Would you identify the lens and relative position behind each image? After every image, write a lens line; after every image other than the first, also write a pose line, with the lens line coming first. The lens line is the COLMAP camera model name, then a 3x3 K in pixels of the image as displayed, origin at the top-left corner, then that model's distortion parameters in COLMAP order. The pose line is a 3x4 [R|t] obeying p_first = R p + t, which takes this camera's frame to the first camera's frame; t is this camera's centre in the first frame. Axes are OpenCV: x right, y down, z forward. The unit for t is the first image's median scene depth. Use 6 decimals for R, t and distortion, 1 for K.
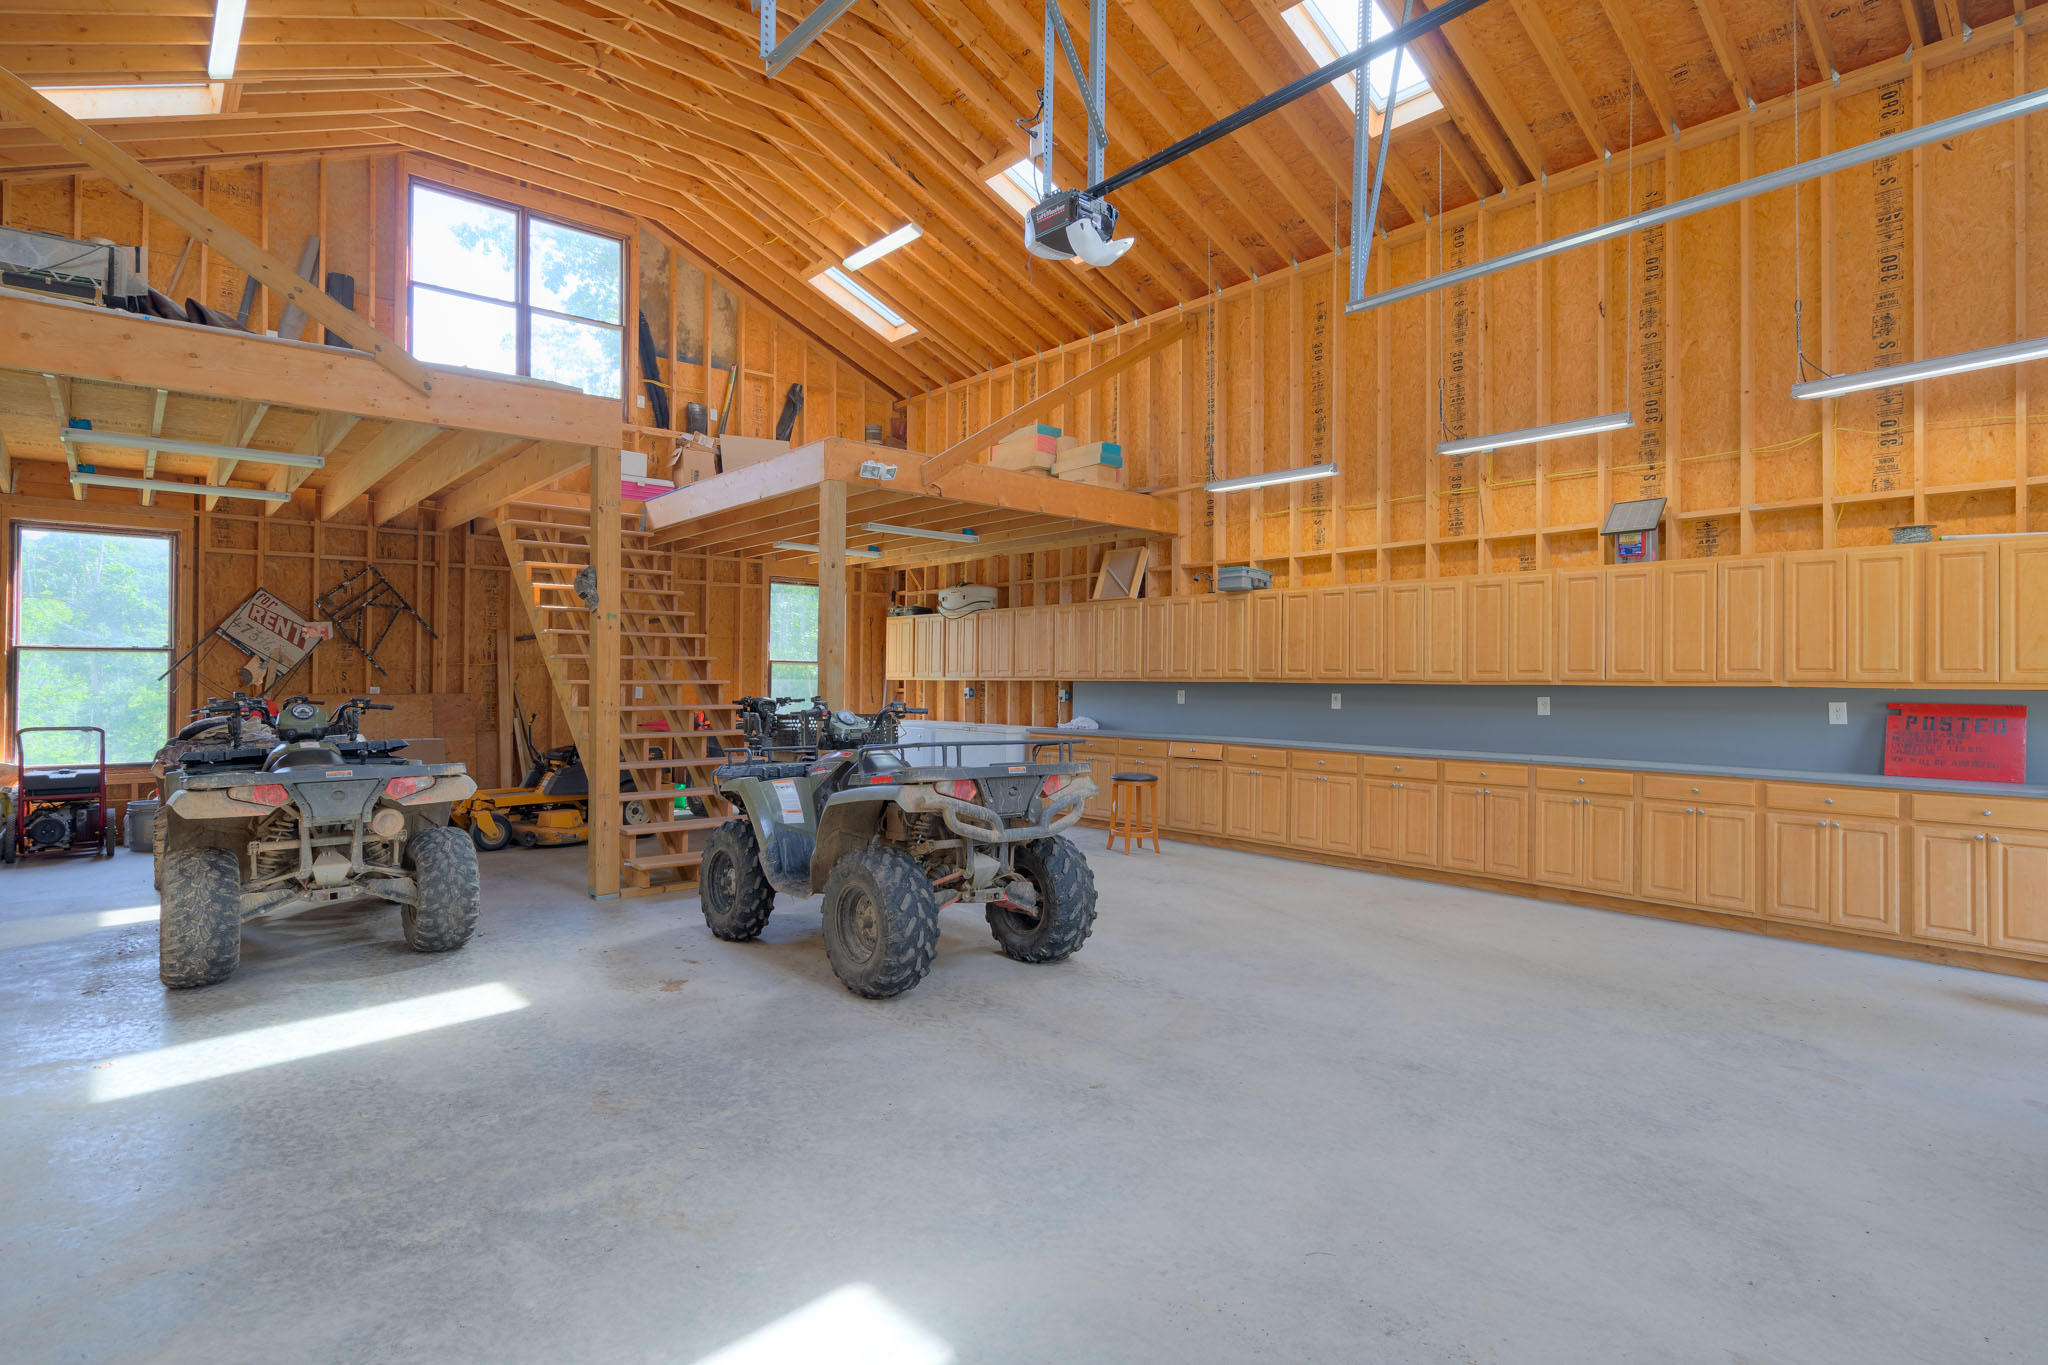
lens RADIAL K [[1059.3, 0, 1022.2], [0, 1059.3, 675.0], [0, 0, 1]] dist [0.001196, 0.000653]
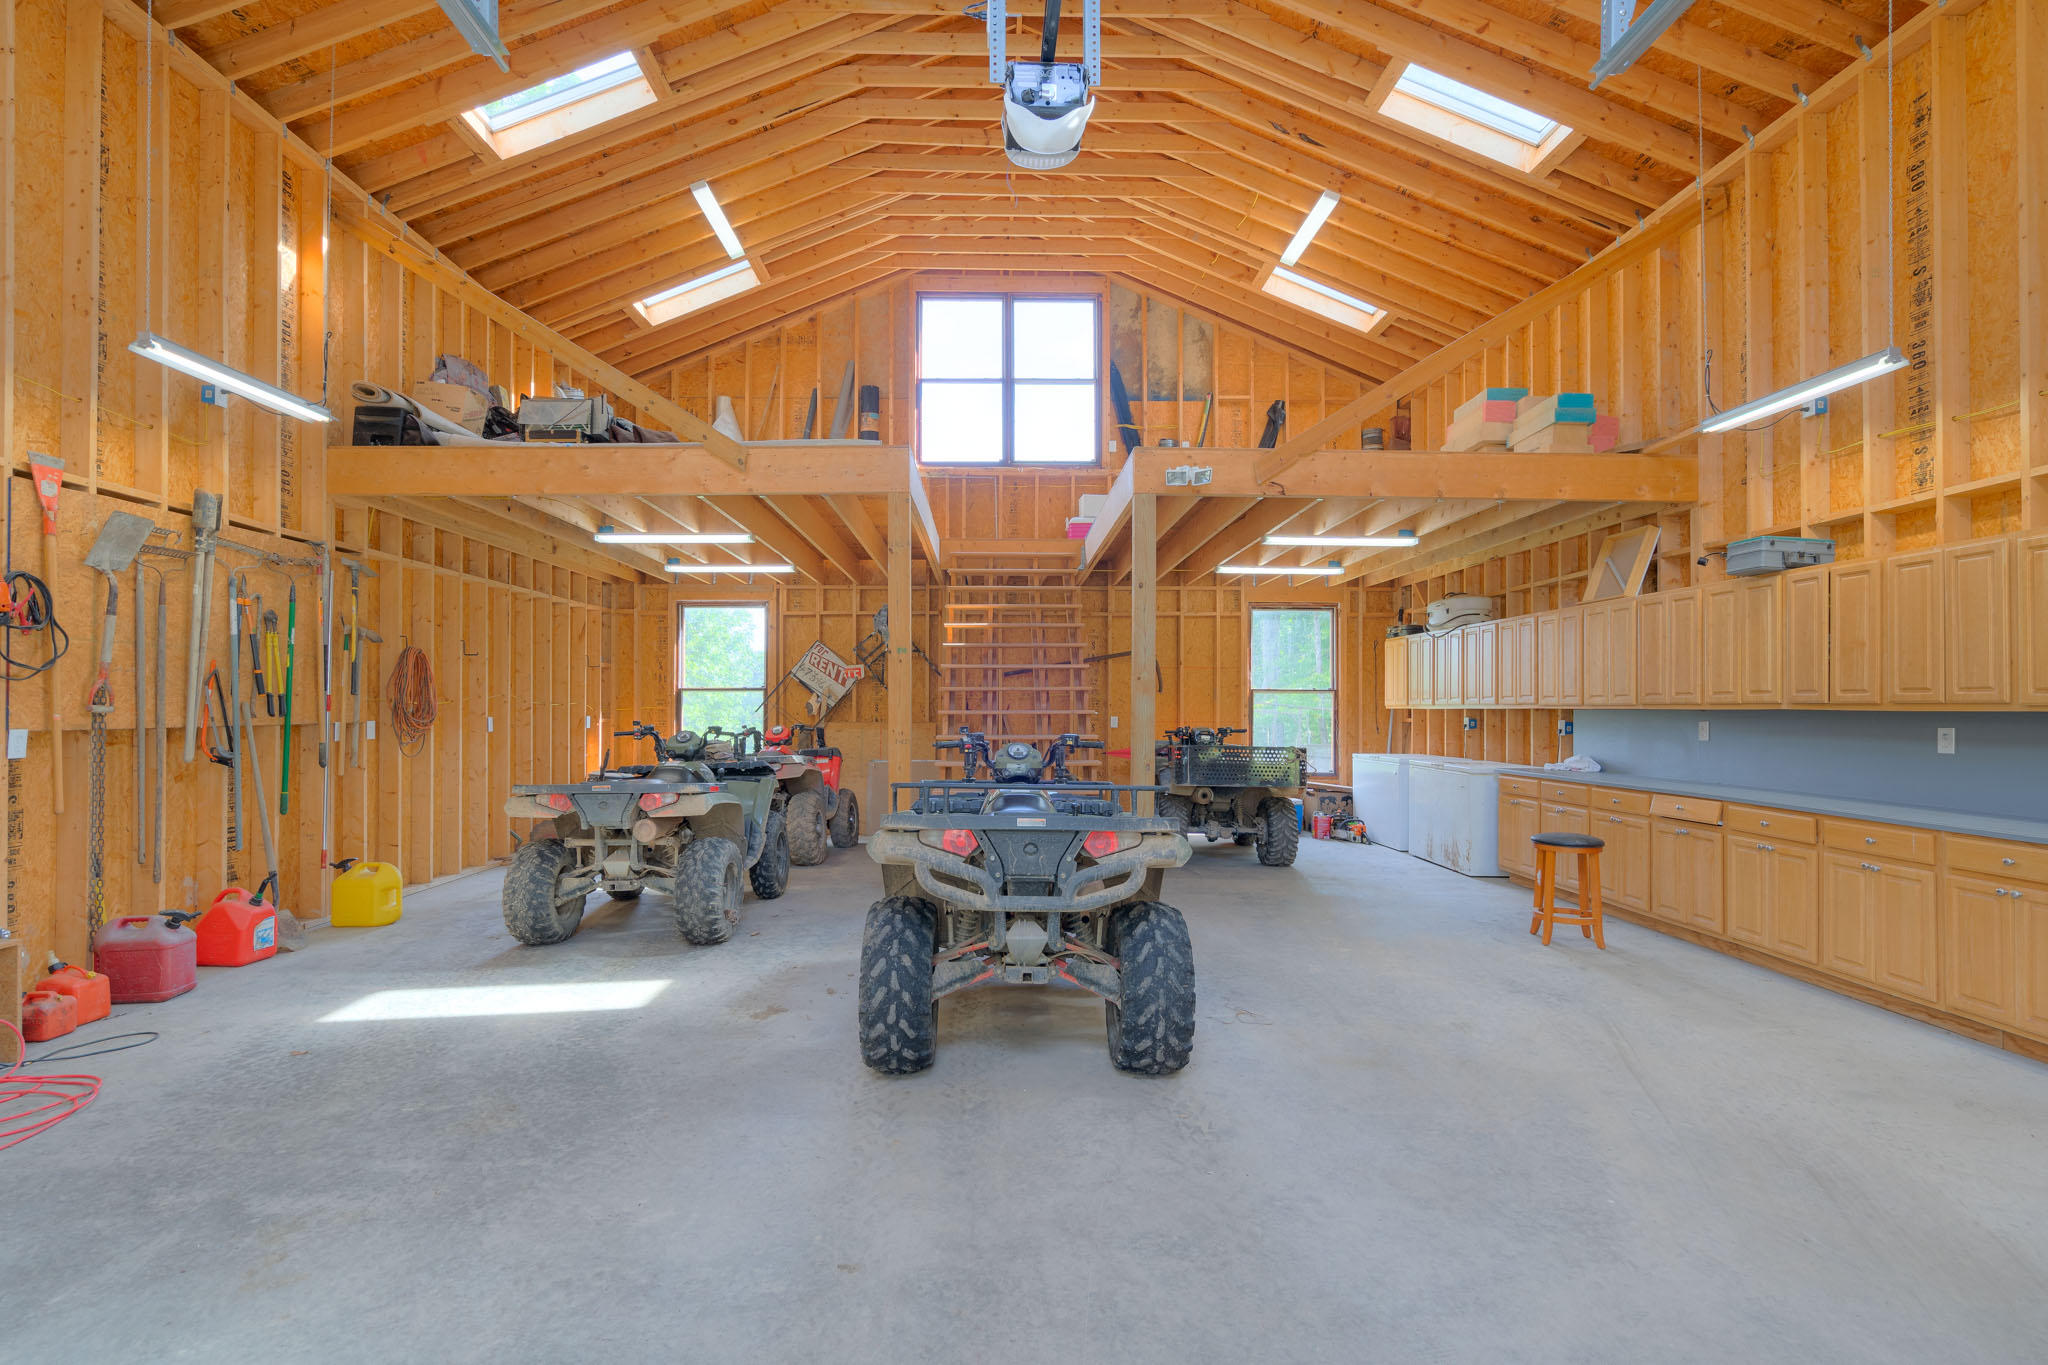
lens RADIAL K [[990.6, 0, 1020.7], [0, 990.6, 697.2], [0, 0, 1]] dist [0.002720, -0.001194]
pose [[0.771815, -0.011878, -0.635736, 0.243883], [0.007484, 0.999926, -0.009596, 0.001436], [0.635803, 0.002648, 0.771847, 0.222888]]
